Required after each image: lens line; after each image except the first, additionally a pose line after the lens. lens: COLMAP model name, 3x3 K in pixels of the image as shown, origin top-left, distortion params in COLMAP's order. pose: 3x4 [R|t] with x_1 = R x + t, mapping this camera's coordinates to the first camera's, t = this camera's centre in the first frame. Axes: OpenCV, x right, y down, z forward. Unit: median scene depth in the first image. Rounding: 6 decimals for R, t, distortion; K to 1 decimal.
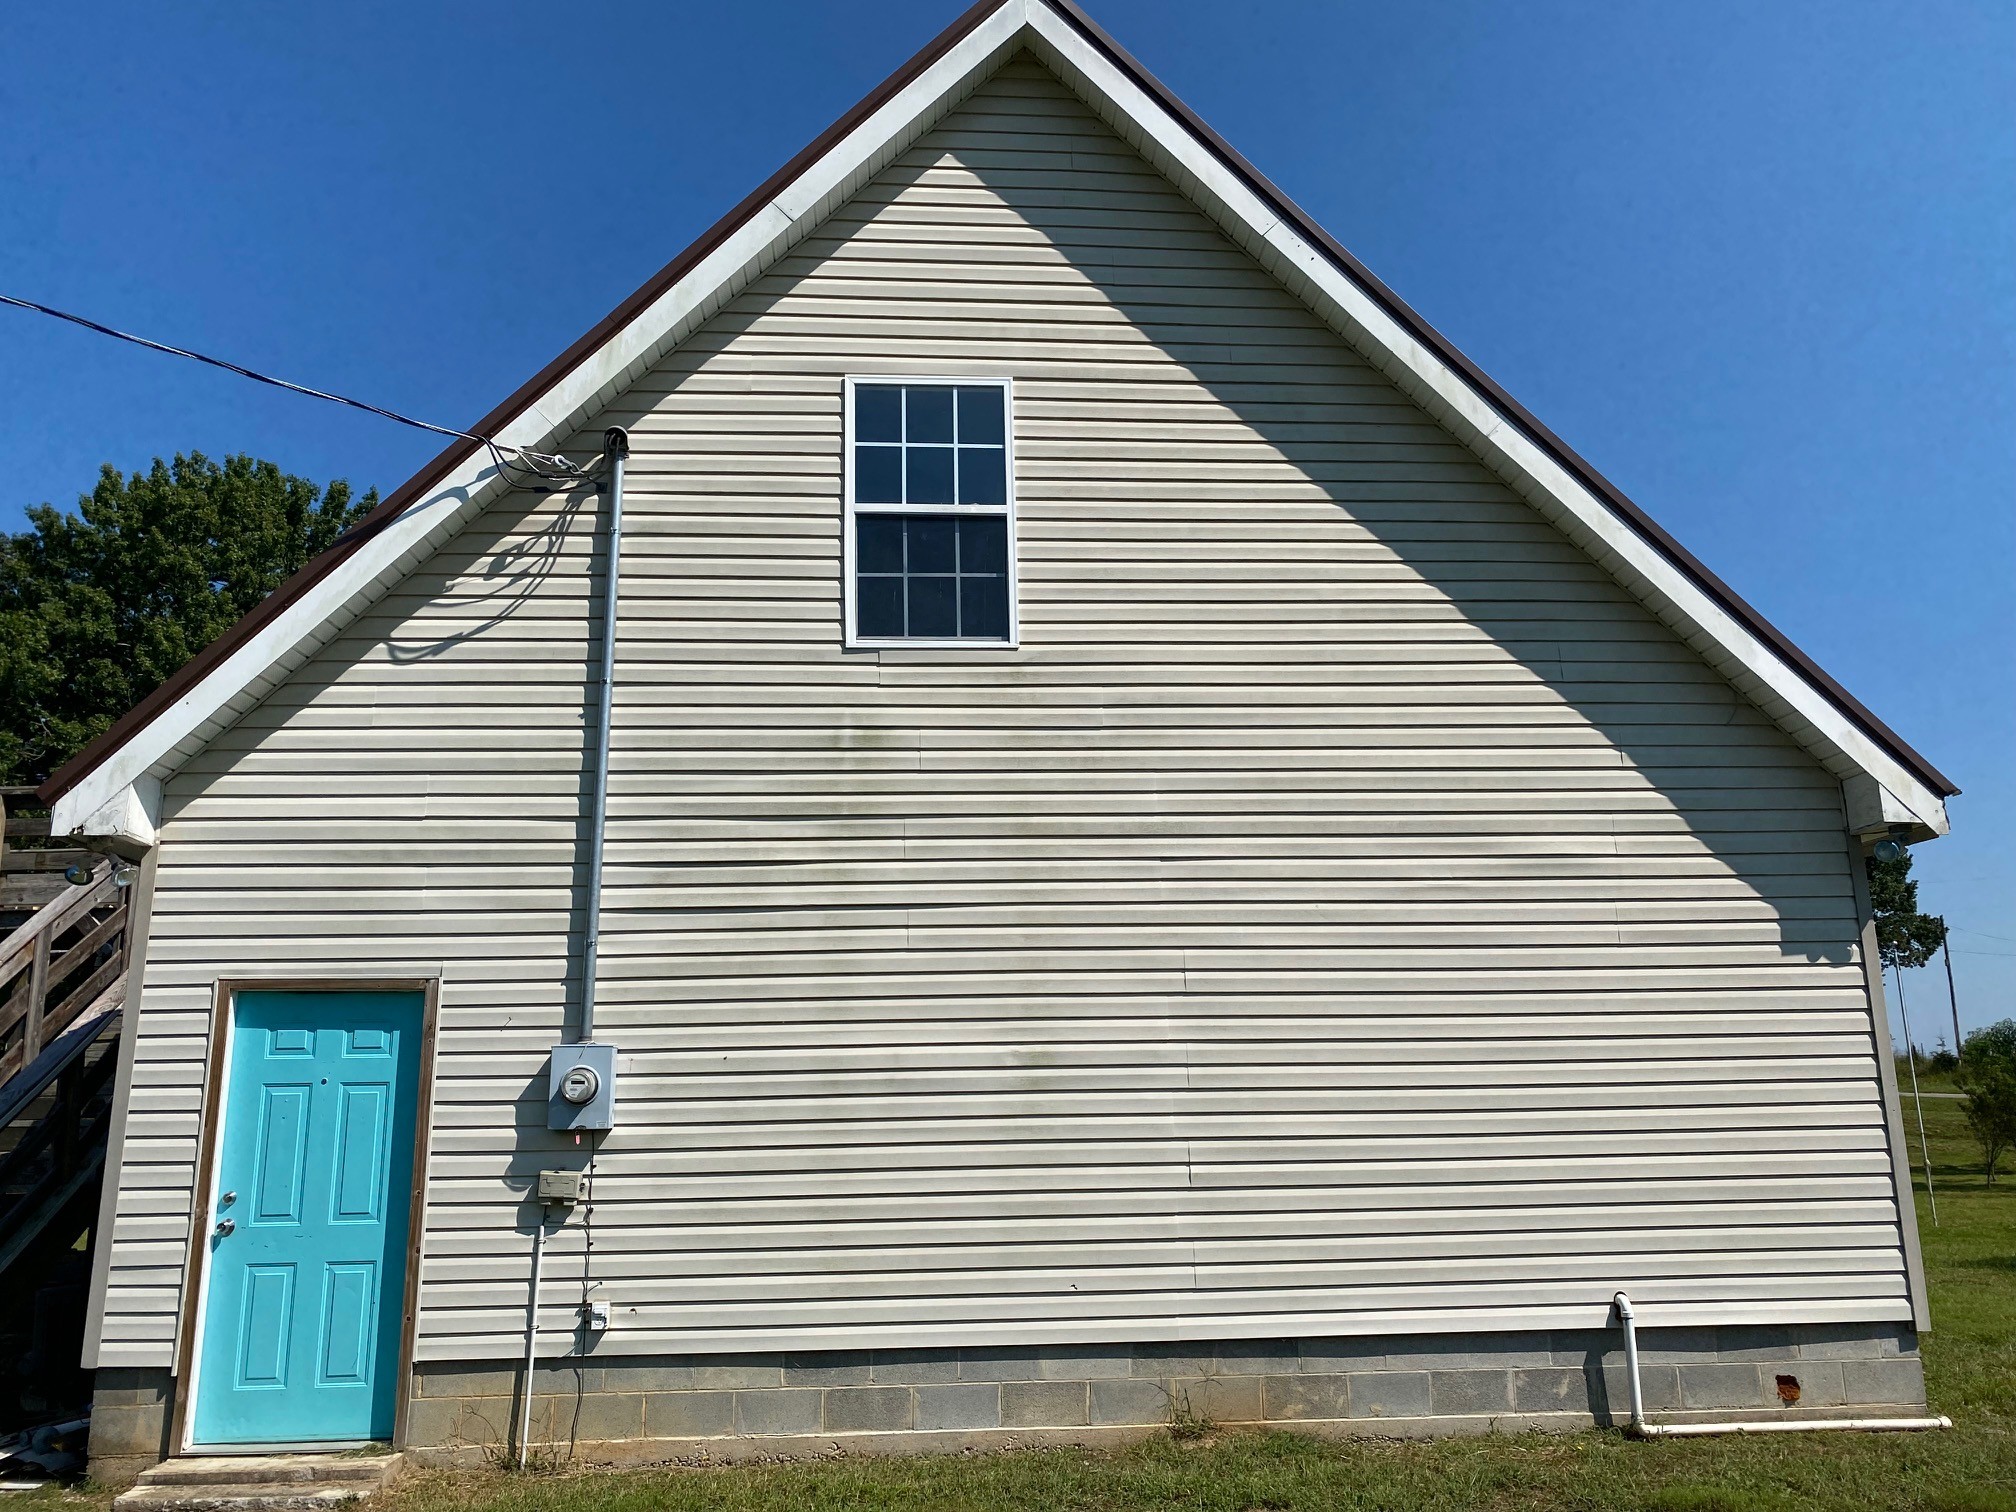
lens RADIAL K [[1547.1, 0, 1006.8], [0, 1547.1, 759.4], [0, 0, 1]] dist [0.064889, -0.103094]
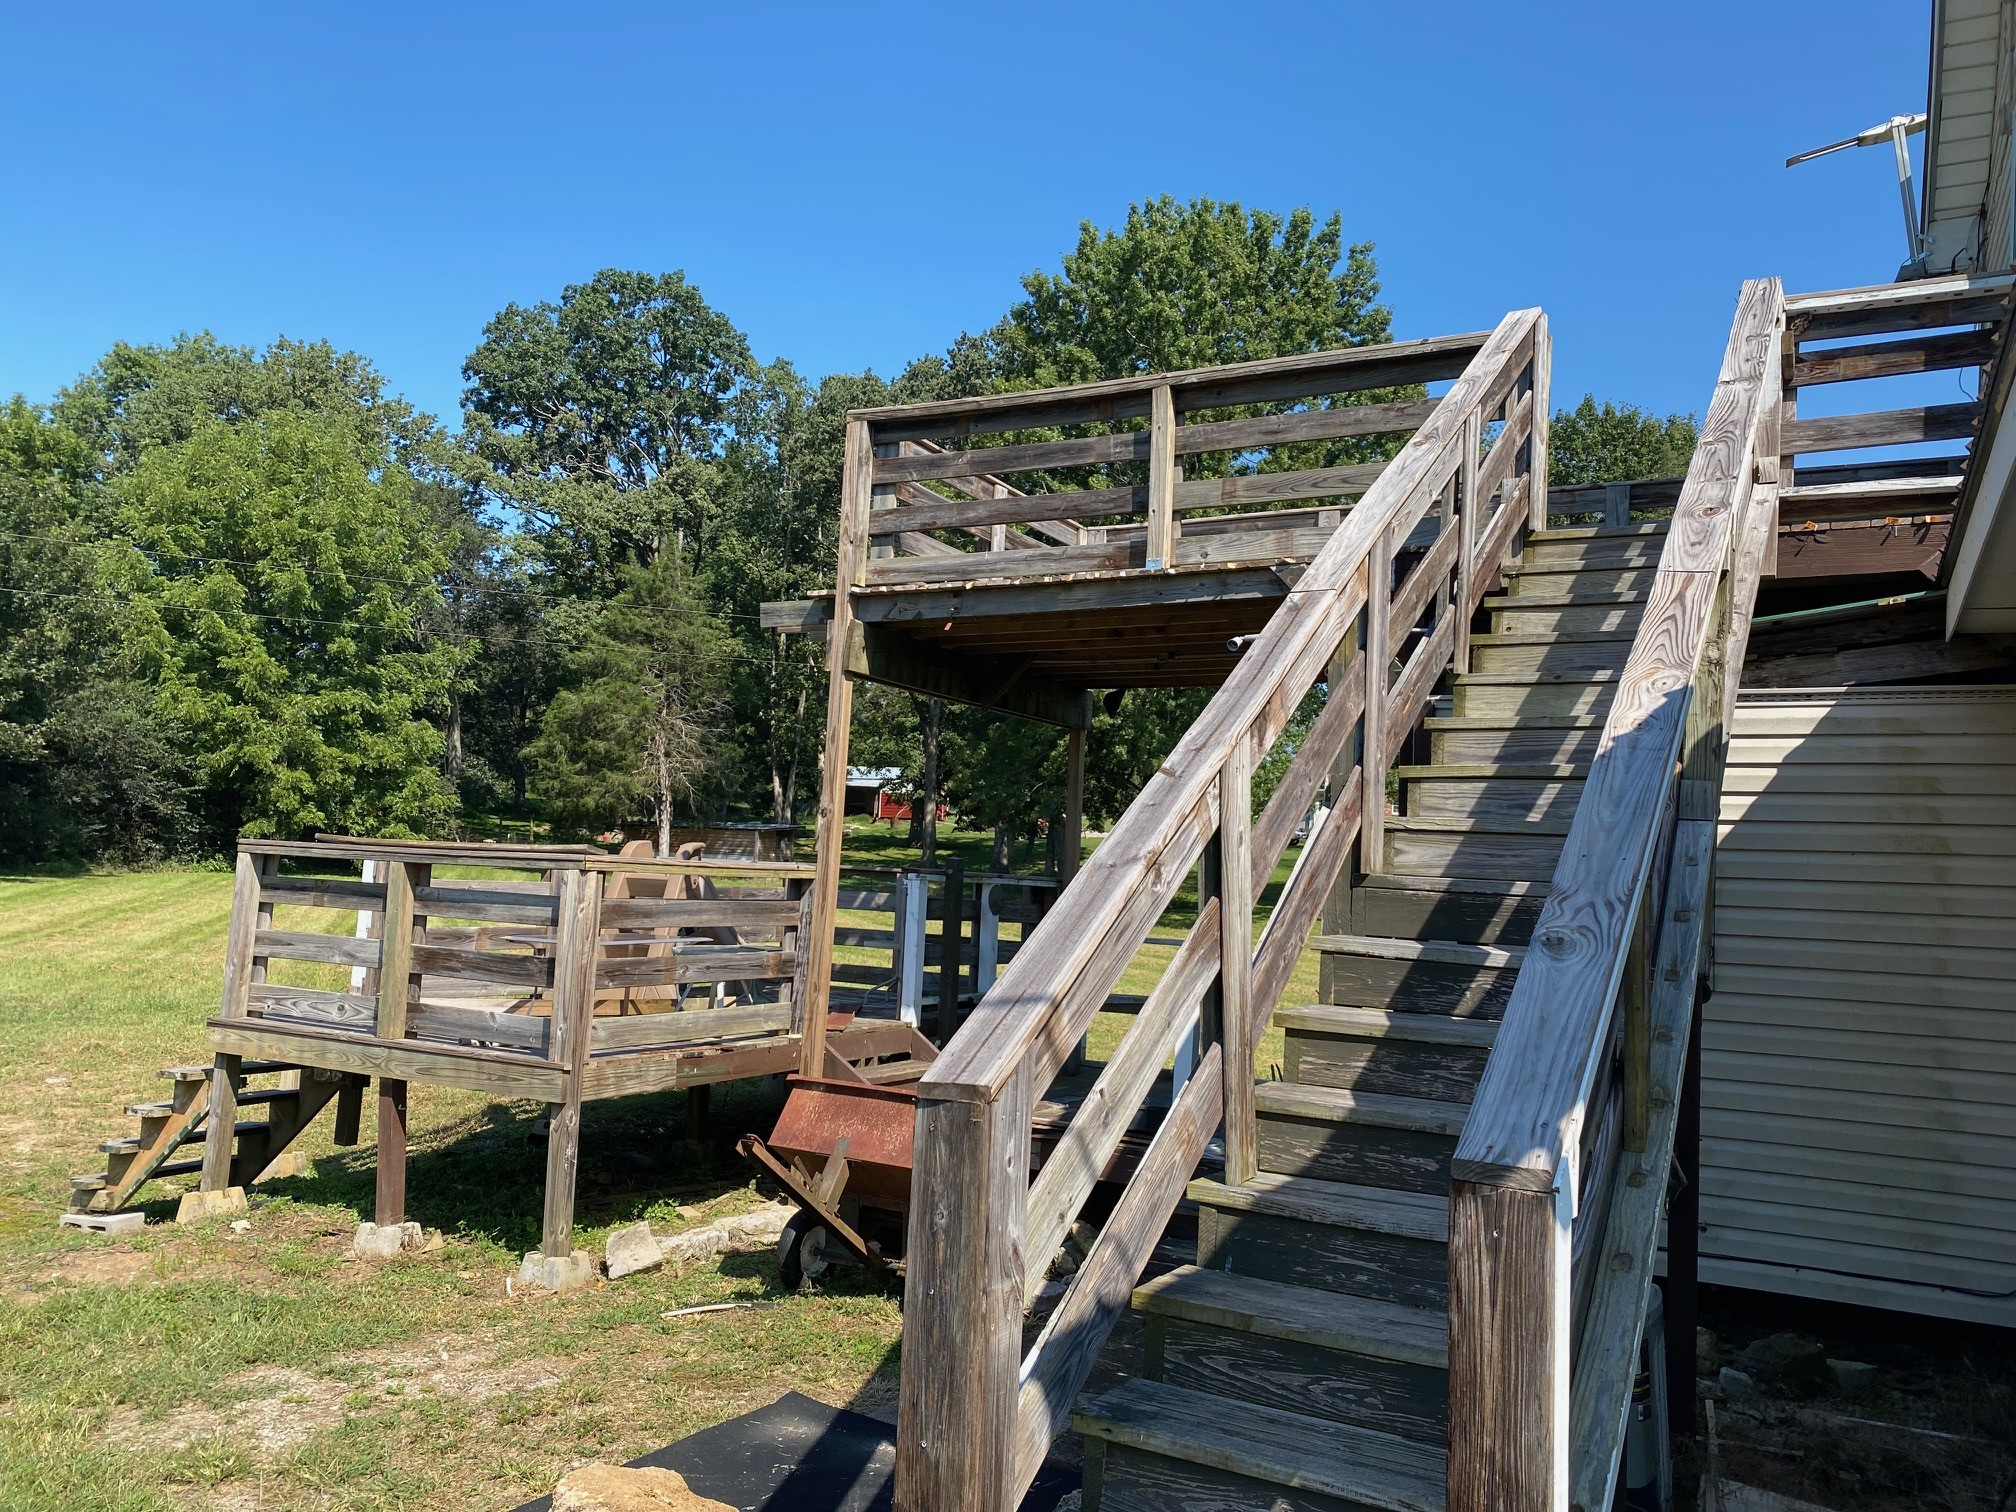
lens RADIAL K [[1547.1, 0, 997.0], [0, 1547.1, 753.9], [0, 0, 1]] dist [0.064889, -0.103094]
pose [[0.845778, 0.020482, -0.533142, -0.098435], [0.051225, 0.991529, 0.119355, 0.023778], [0.531070, -0.128259, 0.837564, 0.114772]]
